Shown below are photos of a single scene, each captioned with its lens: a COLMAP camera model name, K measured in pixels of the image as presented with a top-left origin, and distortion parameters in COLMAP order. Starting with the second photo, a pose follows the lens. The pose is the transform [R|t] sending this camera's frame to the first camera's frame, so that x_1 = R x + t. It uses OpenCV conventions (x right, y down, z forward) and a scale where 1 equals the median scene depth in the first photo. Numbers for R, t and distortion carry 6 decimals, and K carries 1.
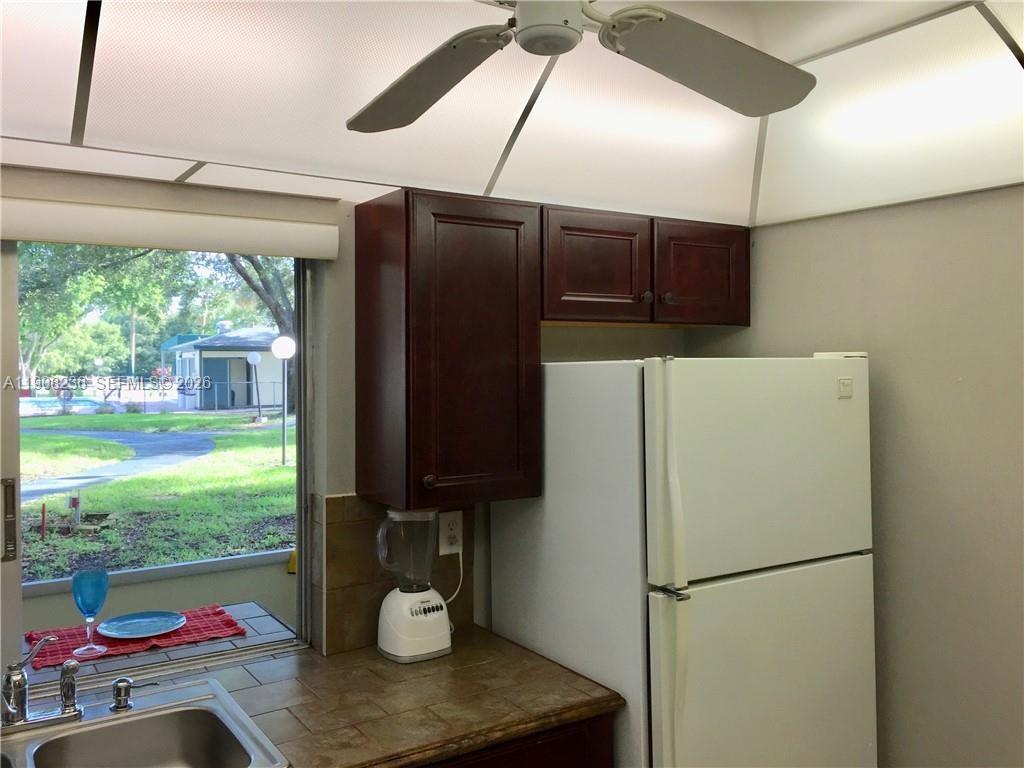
lens RADIAL K [[878.4, 0, 512.1], [0, 878.4, 380.7], [0, 0, 1]] dist [0.070990, -0.085470]
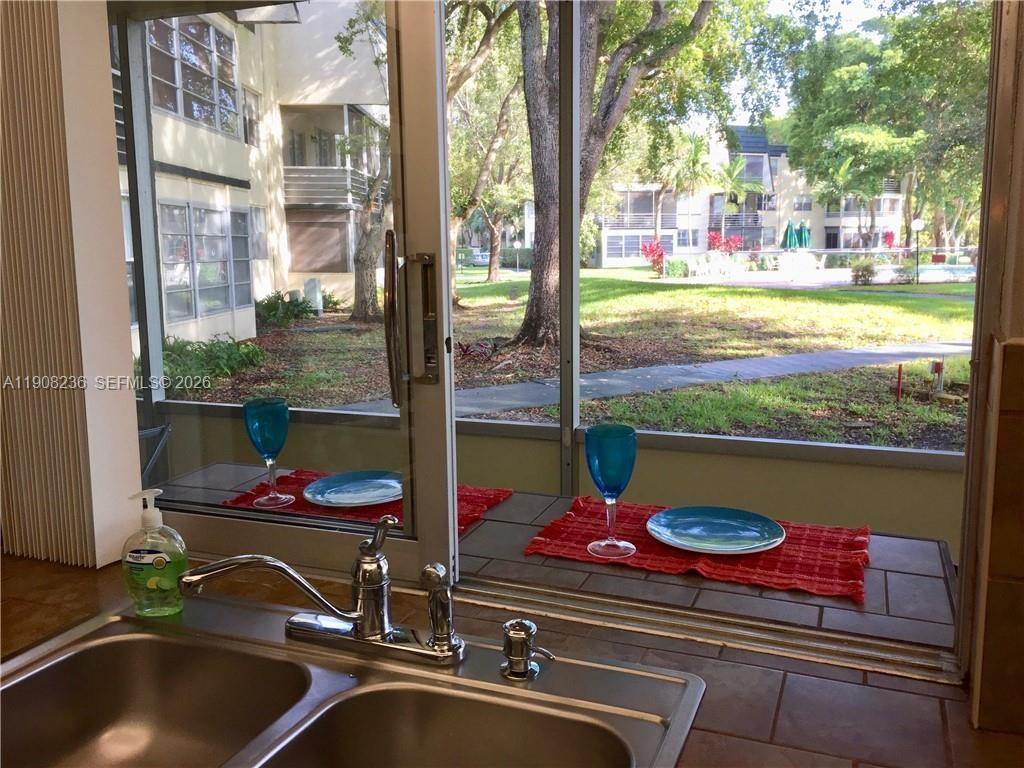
lens RADIAL K [[878.4, 0, 494.2], [0, 878.4, 368.4], [0, 0, 1]] dist [0.070990, -0.085470]
pose [[0.560886, 0.113080, -0.820134, -0.016420], [-0.004752, 0.991051, 0.133396, 0.086104], [0.827880, -0.070922, 0.556404, 0.554289]]
